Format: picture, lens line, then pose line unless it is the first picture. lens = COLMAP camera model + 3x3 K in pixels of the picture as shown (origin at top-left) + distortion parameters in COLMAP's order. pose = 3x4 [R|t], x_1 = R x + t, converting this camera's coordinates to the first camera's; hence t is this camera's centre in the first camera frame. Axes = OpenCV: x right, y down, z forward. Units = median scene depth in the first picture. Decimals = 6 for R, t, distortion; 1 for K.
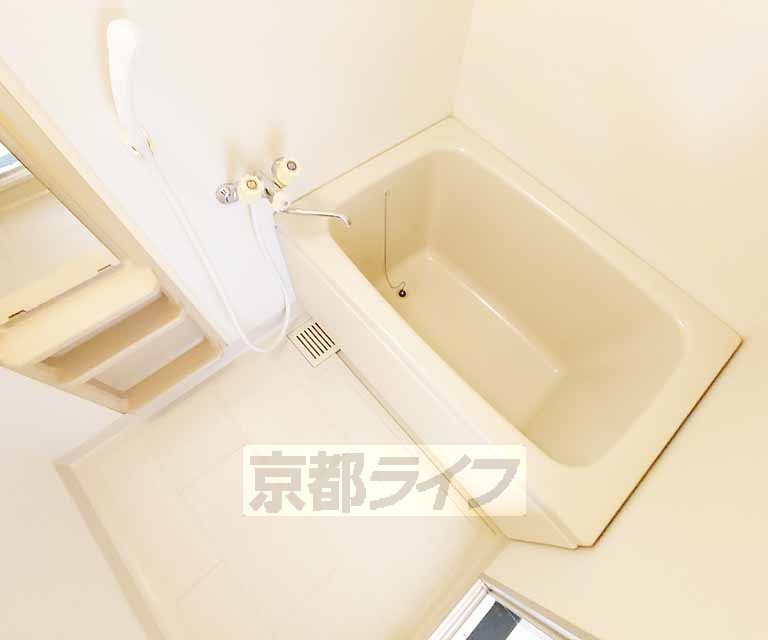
lens RADIAL K [[385.6, 0, 411.2], [0, 385.6, 323.4], [0, 0, 1]] dist [0.000767, 0.001077]
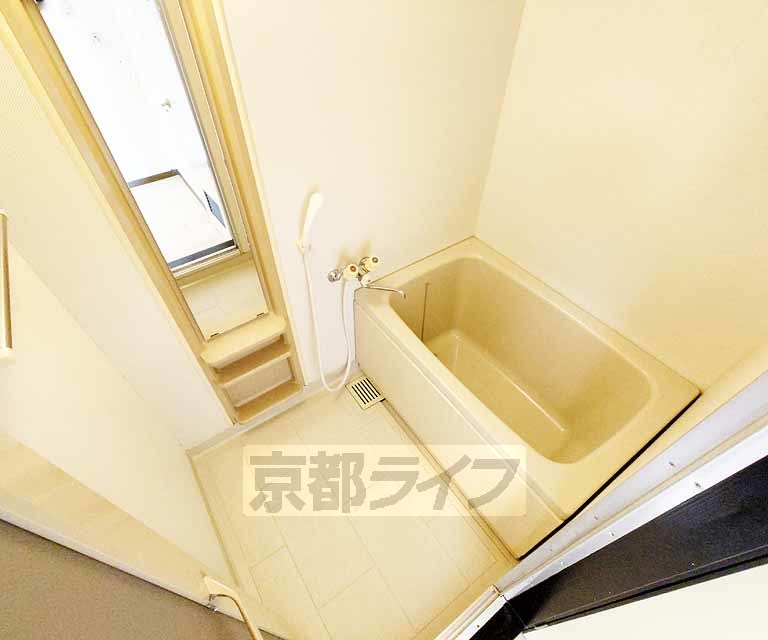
lens RADIAL K [[381.8, 0, 384.0], [0, 381.8, 320.0], [0, 0, 1]] dist [0.000175, 0.000210]
pose [[0.989016, 0.036583, -0.143212, -0.015736], [-0.076258, 0.956273, -0.282359, 0.236825], [0.126620, 0.290178, 0.948559, -0.386963]]
